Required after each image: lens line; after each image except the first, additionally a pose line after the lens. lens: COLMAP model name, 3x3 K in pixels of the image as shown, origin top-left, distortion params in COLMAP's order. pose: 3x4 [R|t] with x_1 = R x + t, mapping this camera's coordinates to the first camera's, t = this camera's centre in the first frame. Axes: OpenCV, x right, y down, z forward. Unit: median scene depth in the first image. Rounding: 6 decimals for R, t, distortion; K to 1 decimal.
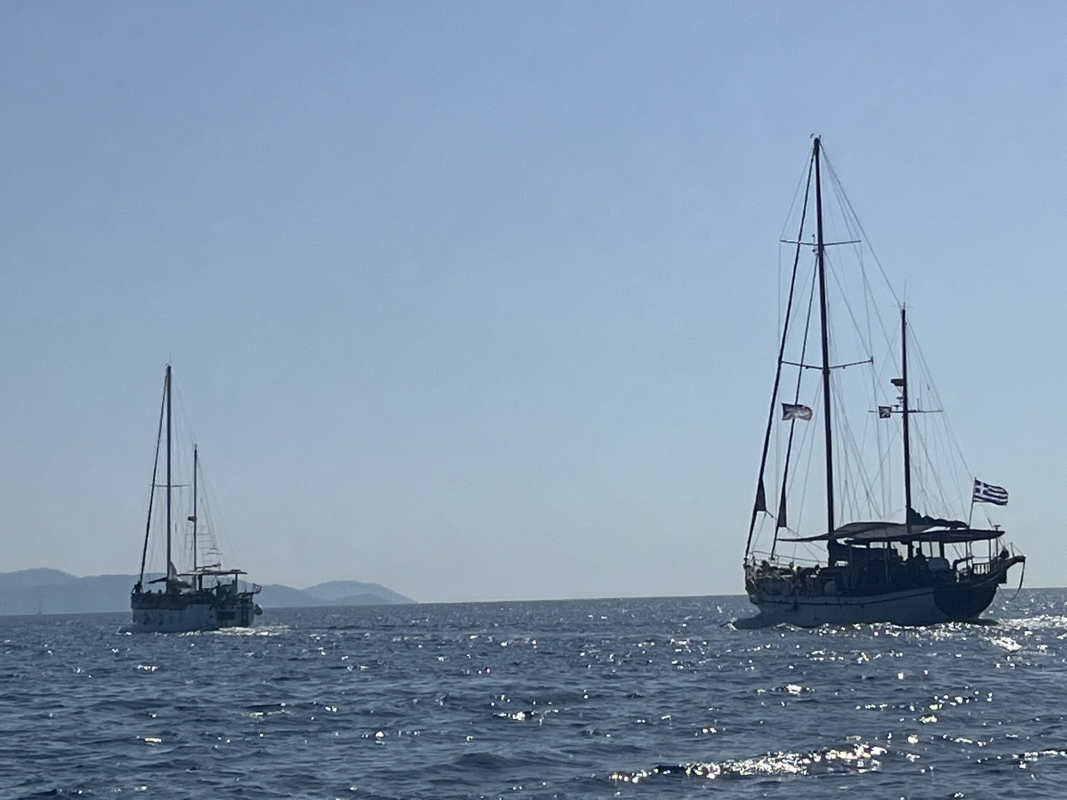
lens RADIAL K [[2812.7, 0, 533.5], [0, 2812.7, 400.0], [0, 0, 1]] dist [0.179377, 0.130315]
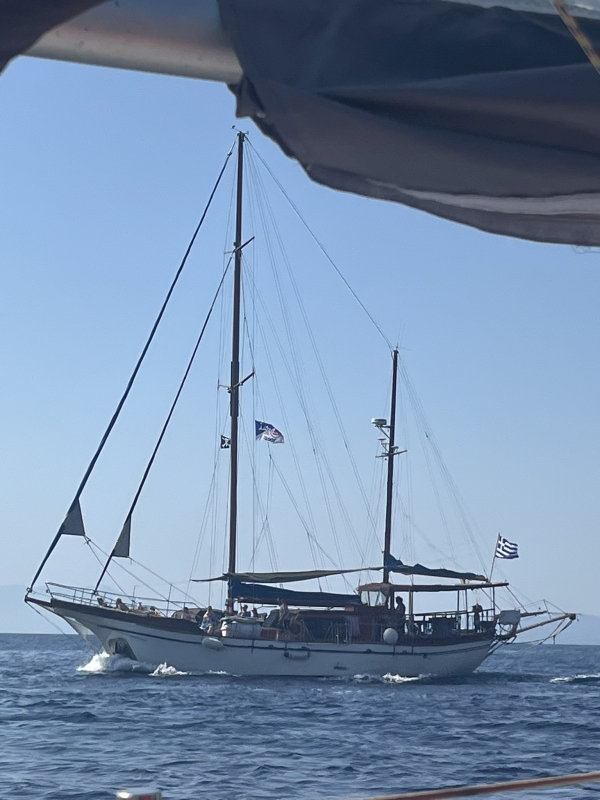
lens RADIAL K [[2049.3, 0, 218.8], [0, 2049.3, 446.6], [0, 0, 1]] dist [0.028651, 0.610884]
pose [[0.138601, 0.116339, 0.983491, -0.565283], [-0.095419, 0.990025, -0.103665, 0.079683], [-0.985741, -0.079476, 0.148320, 0.954642]]
